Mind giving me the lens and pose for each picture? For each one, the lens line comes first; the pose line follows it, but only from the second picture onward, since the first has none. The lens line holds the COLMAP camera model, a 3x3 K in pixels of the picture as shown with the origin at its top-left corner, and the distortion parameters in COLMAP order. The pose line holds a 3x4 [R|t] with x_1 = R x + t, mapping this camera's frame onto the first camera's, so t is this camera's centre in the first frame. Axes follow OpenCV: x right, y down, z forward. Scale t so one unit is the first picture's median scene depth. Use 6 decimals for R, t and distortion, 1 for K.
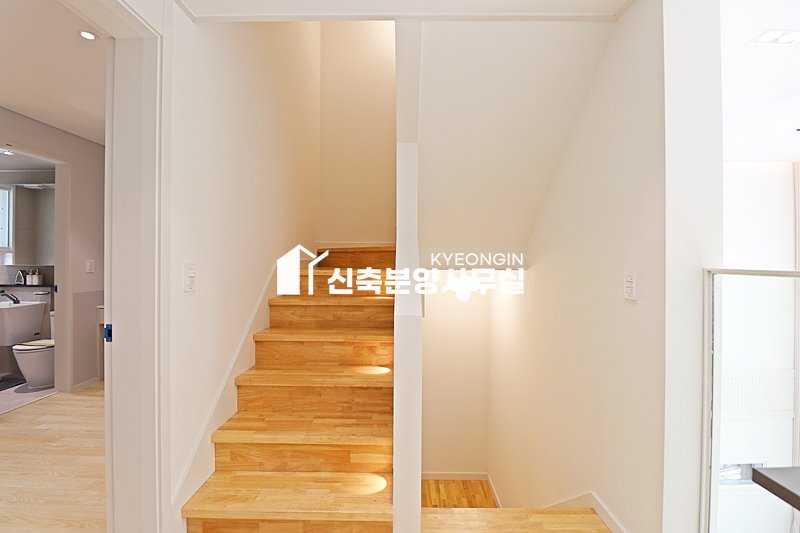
lens RADIAL K [[368.8, 0, 400.7], [0, 368.8, 258.2], [0, 0, 1]] dist [-0.002008, -0.013671]
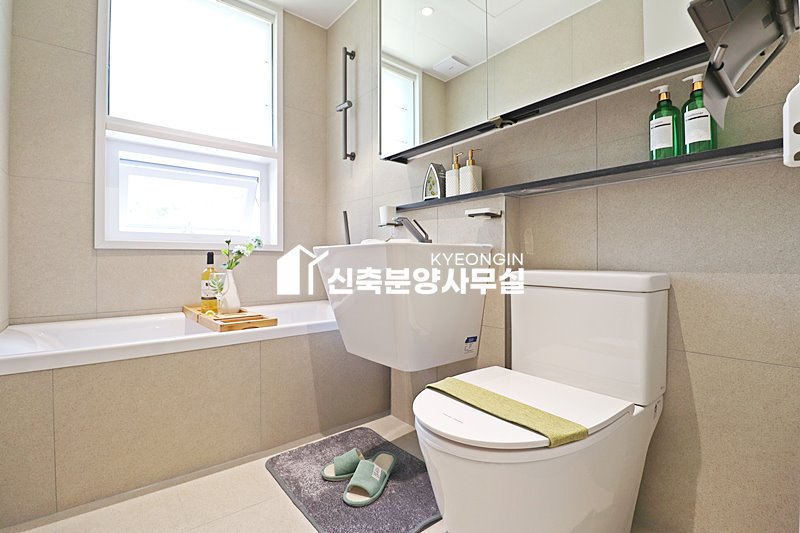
lens RADIAL K [[368.8, 0, 400.7], [0, 368.8, 258.2], [0, 0, 1]] dist [-0.002008, -0.013671]
pose [[0.642982, 0.003074, -0.765875, -0.778180], [0.001585, 0.999984, 0.005344, 0.132687], [0.765880, -0.004651, 0.642967, 0.726531]]
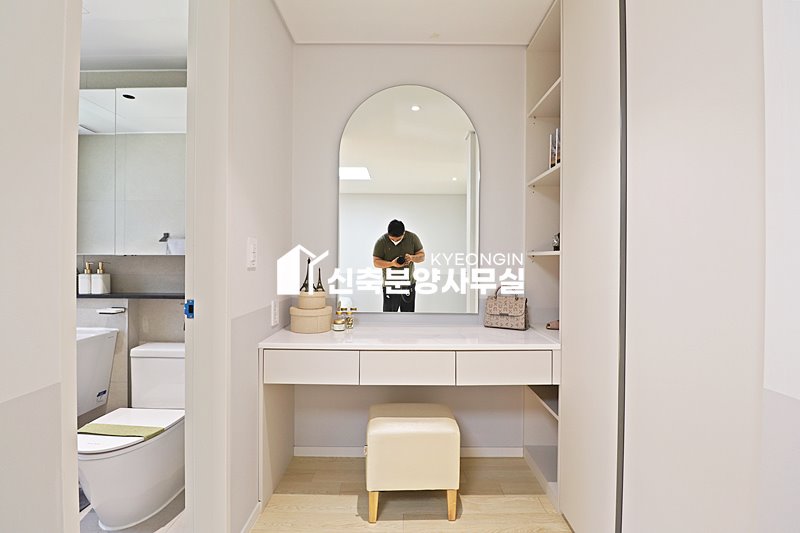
lens RADIAL K [[368.8, 0, 400.7], [0, 368.8, 258.2], [0, 0, 1]] dist [-0.002008, -0.013671]
pose [[0.999901, 0.004875, 0.013175, -0.595956], [-0.004848, 0.999986, -0.002037, 0.023478], [-0.013185, 0.001973, 0.999911, 0.490641]]
